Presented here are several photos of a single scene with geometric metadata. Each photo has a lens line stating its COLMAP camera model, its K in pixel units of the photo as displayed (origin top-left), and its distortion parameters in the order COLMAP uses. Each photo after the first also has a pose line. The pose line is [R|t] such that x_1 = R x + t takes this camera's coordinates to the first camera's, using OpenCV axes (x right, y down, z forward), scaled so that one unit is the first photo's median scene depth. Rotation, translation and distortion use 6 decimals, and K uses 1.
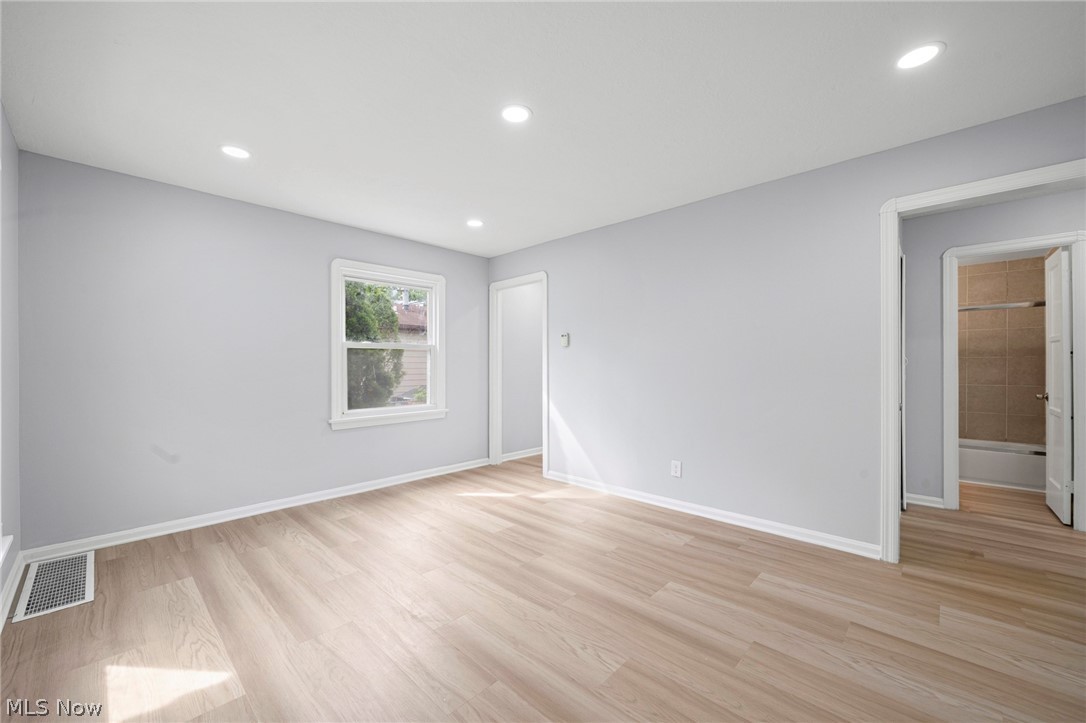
lens RADIAL K [[428.9, 0, 538.4], [0, 428.9, 366.4], [0, 0, 1]] dist [0.001048, 0.000157]
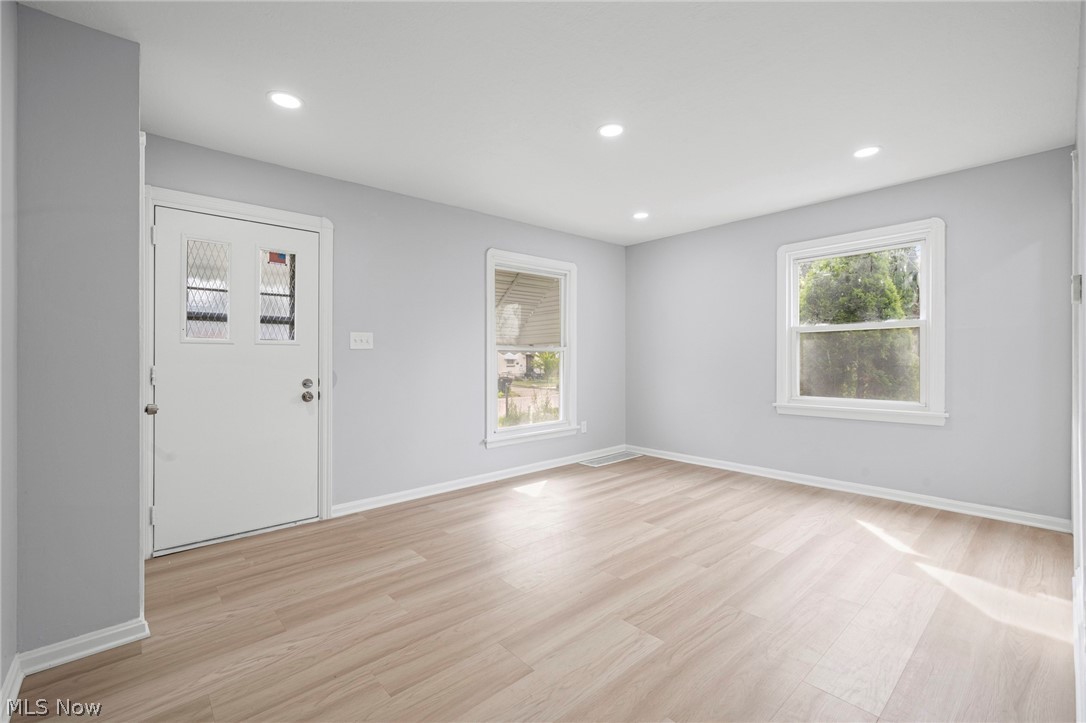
lens RADIAL K [[465.3, 0, 544.1], [0, 465.3, 355.6], [0, 0, 1]] dist [0.000565, 0.000536]
pose [[-0.077731, 0.000453, -0.996974, 0.979323], [0.004842, 0.999988, 0.000077, 0.009185], [0.996963, -0.004821, -0.077733, 0.753298]]
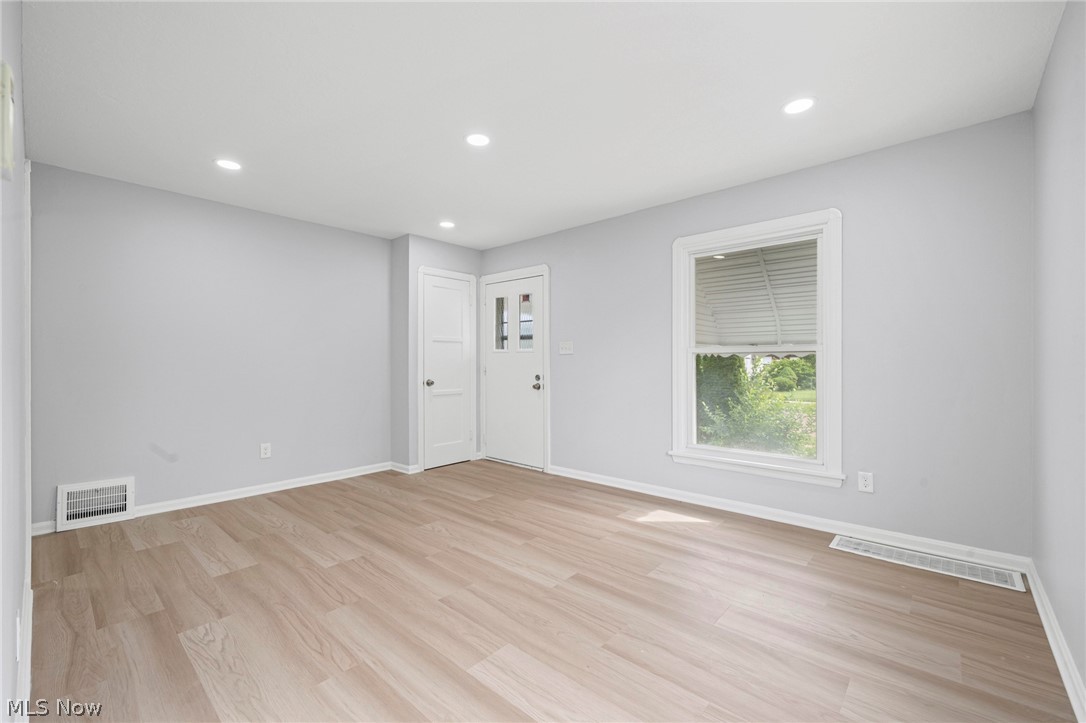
lens RADIAL K [[451.4, 0, 538.6], [0, 451.4, 360.7], [0, 0, 1]] dist [-0.001261, 0.000140]
pose [[-0.999493, 0.005463, -0.031362, -0.145831], [0.005442, 0.999985, 0.000774, 0.010446], [0.031365, 0.000603, -0.999508, 1.827737]]
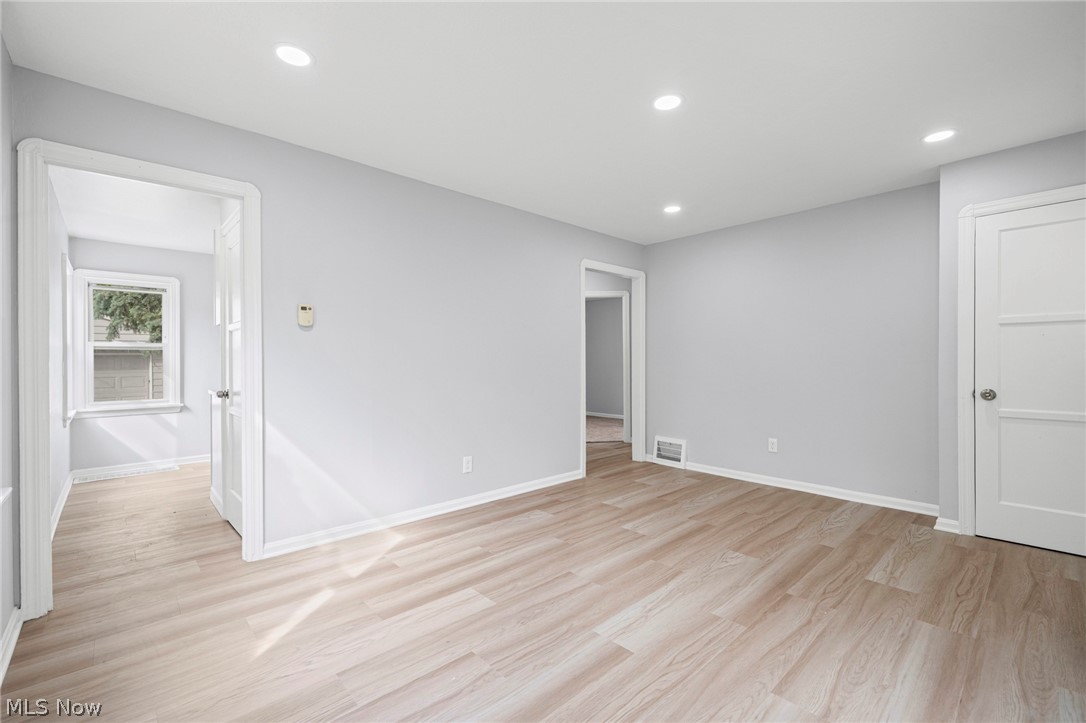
lens RADIAL K [[465.3, 0, 546.0], [0, 465.3, 363.5], [0, 0, 1]] dist [0.000565, 0.000536]
pose [[0.052128, 0.000311, 0.998640, -0.942198], [0.007741, 0.999970, -0.000716, 0.015838], [-0.998610, 0.007768, 0.052124, 1.003267]]
